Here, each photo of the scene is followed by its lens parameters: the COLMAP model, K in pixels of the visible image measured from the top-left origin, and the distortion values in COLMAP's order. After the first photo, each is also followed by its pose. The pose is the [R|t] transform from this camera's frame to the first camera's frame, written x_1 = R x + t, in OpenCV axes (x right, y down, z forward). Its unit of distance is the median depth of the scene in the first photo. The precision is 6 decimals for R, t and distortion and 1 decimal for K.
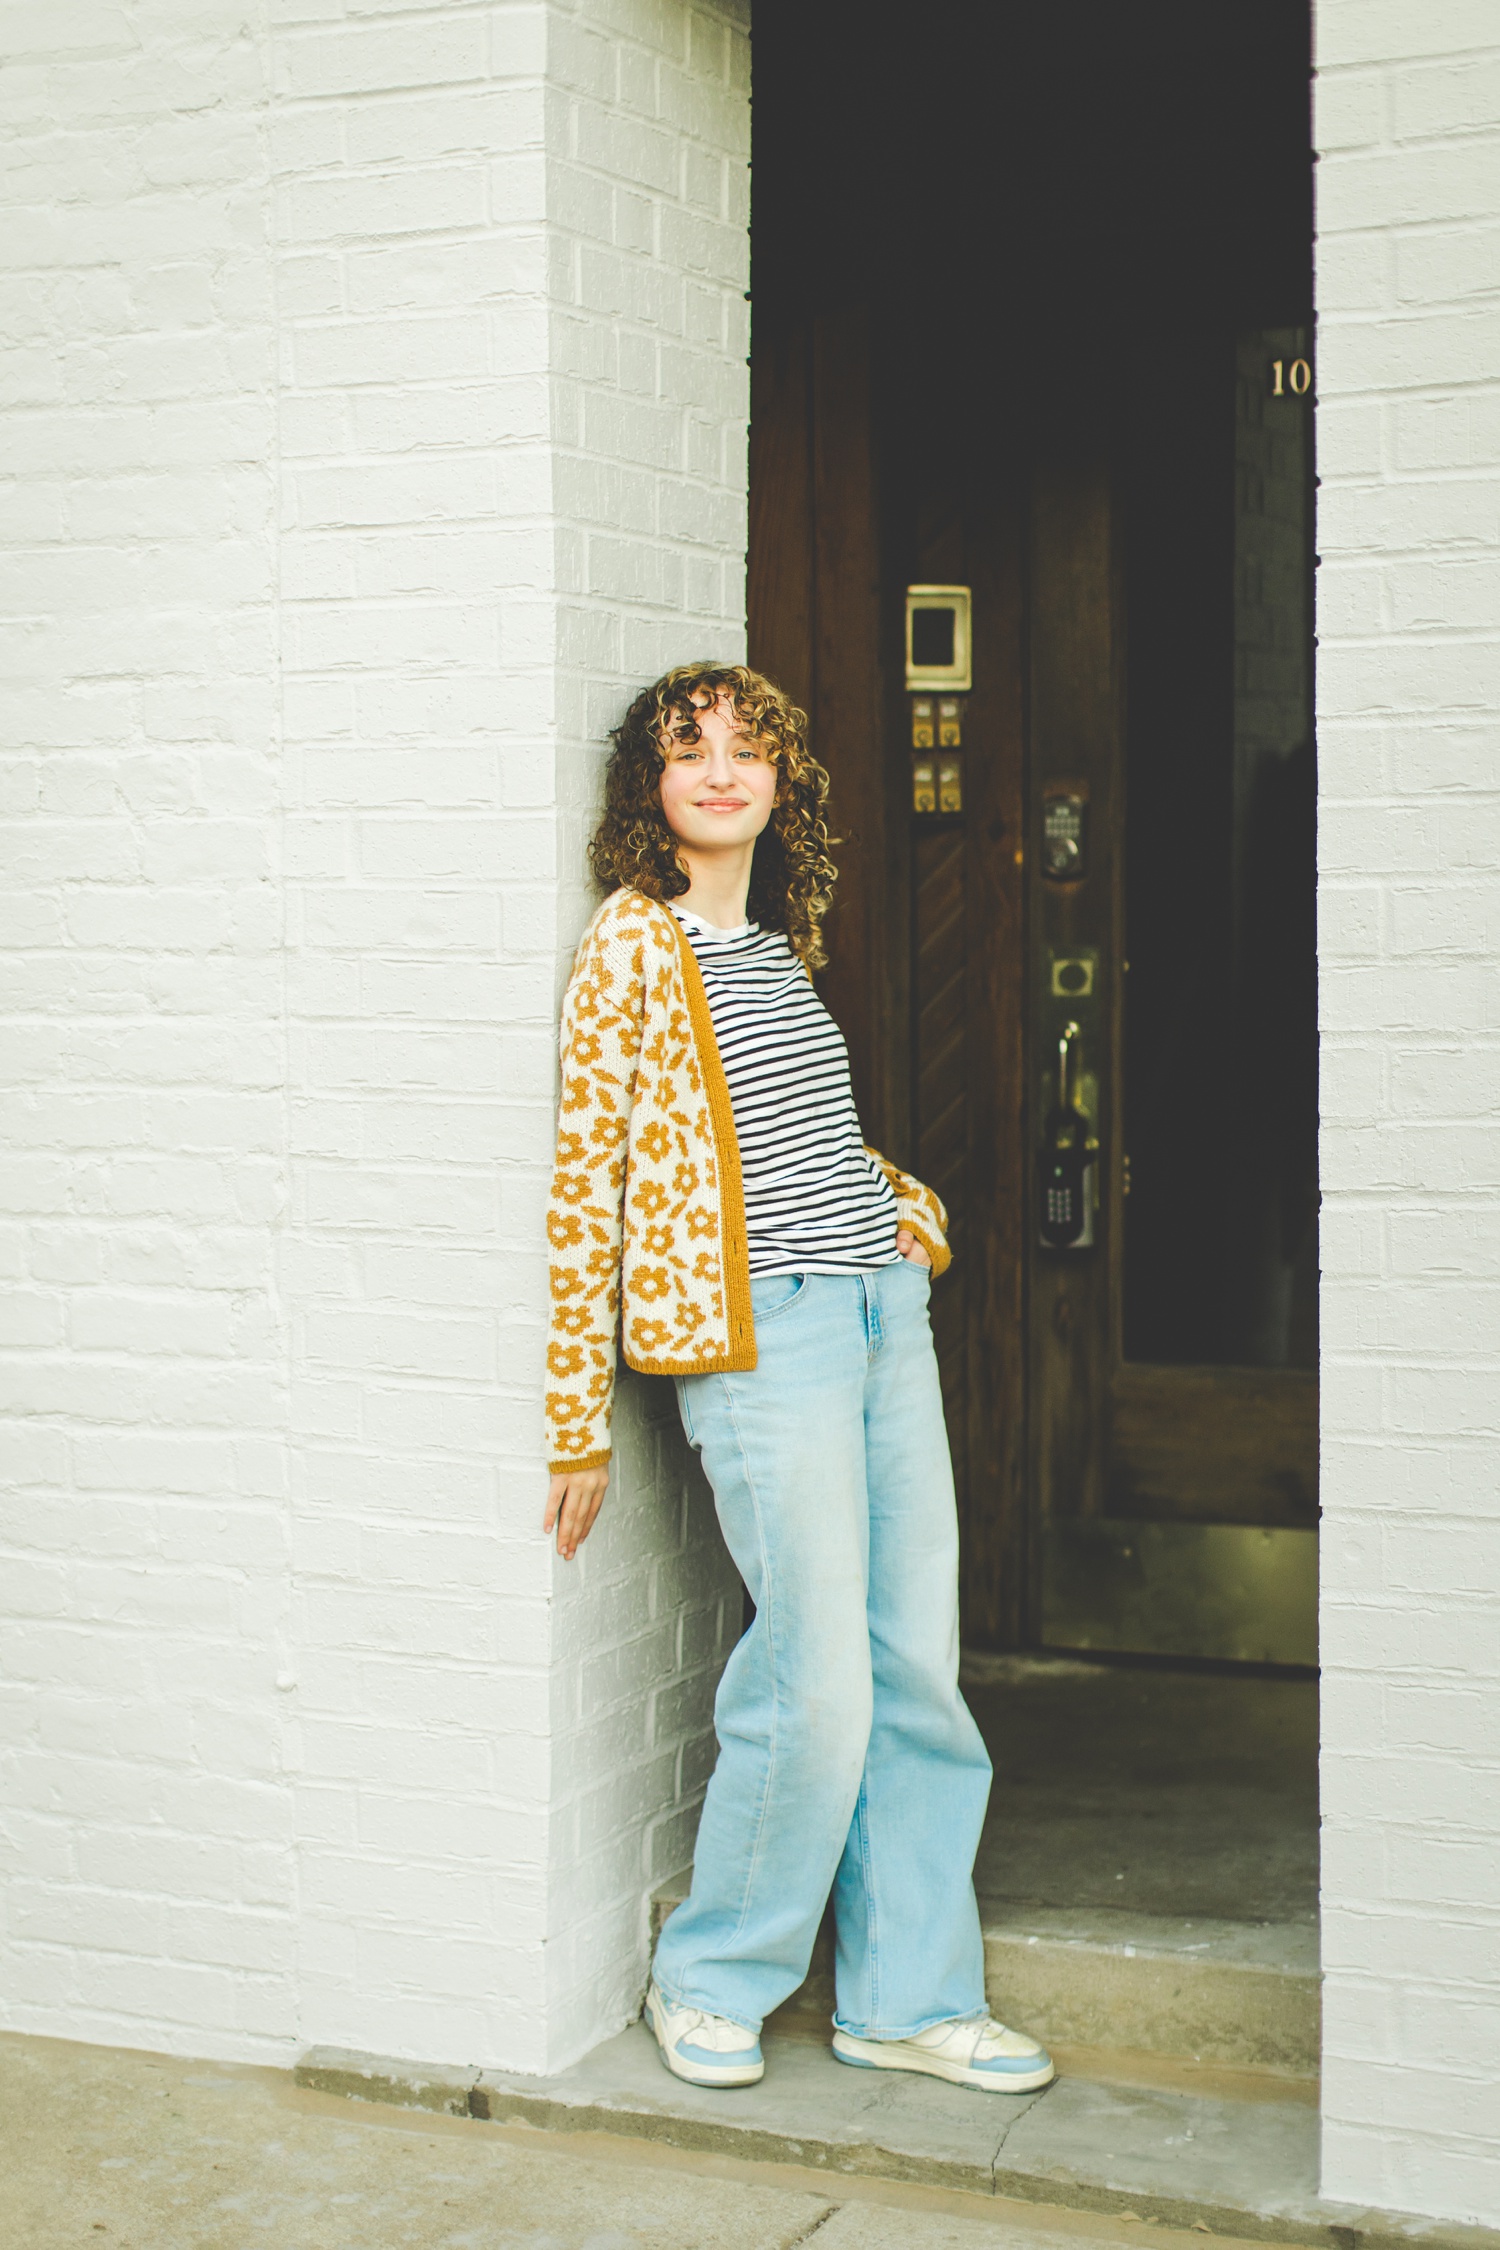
lens RADIAL K [[4286.3, 0, 750.0], [0, 4286.3, 1127.0], [0, 0, 1]] dist [-0.010994, 0.000000]
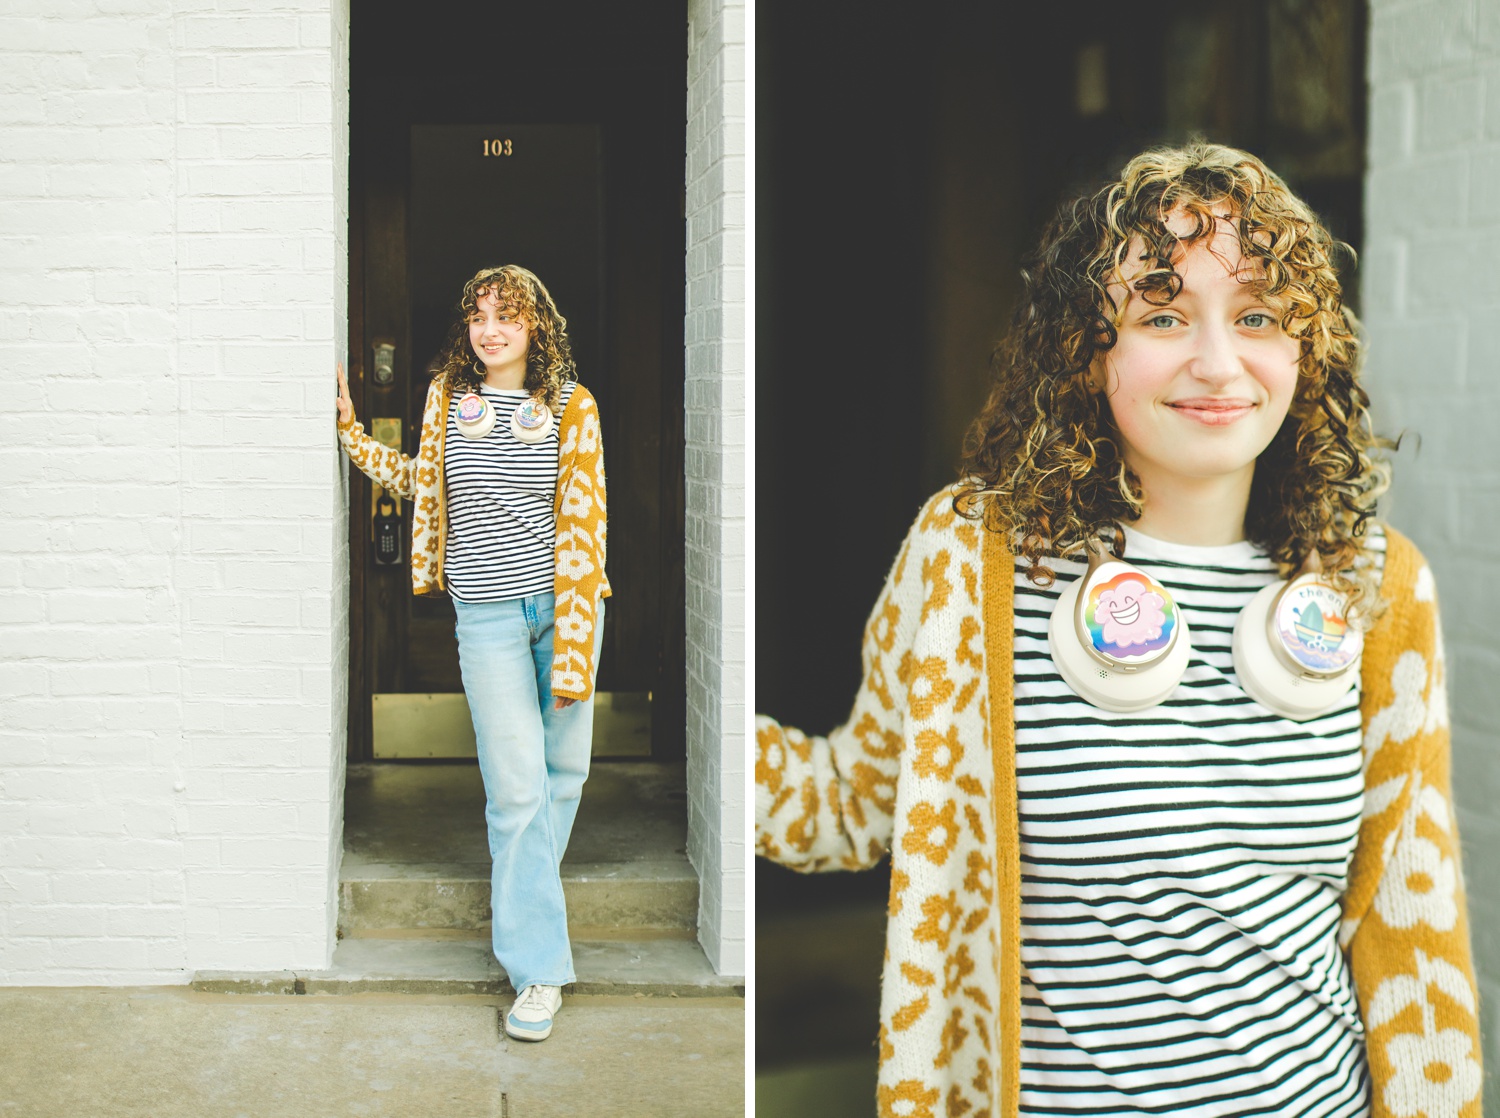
lens RADIAL K [[2077.8, 0, 750.2], [0, 2077.8, 557.9], [0, 0, 1]] dist [-0.015004, 0.000000]
pose [[0.887935, -0.032732, 0.458803, -0.310987], [0.026440, 0.999448, 0.020132, 0.012939], [-0.459208, -0.005745, 0.888310, 0.040224]]
